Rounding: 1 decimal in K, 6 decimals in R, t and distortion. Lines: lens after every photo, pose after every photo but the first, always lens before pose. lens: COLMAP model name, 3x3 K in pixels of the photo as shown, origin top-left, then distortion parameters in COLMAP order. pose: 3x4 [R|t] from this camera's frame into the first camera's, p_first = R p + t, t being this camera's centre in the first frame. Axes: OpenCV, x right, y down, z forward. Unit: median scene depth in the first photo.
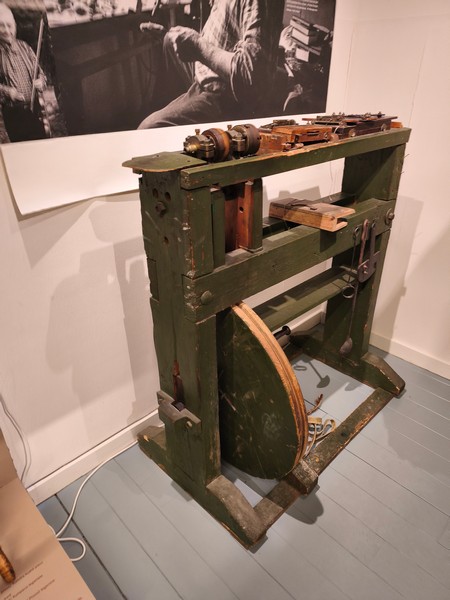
lens RADIAL K [[405.2, 0, 225.9], [0, 405.2, 300.2], [0, 0, 1]] dist [-0.006535, -0.007200]
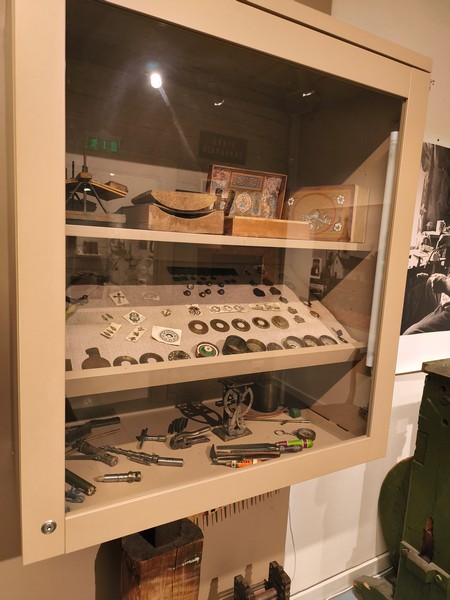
lens RADIAL K [[405.2, 0, 224.0], [0, 405.2, 300.4], [0, 0, 1]] dist [-0.006535, -0.007200]
pose [[0.962543, 0.099905, -0.252053, -0.468844], [-0.180368, 0.930036, -0.320157, 0.039416], [0.202433, 0.353627, 0.913219, -0.480429]]
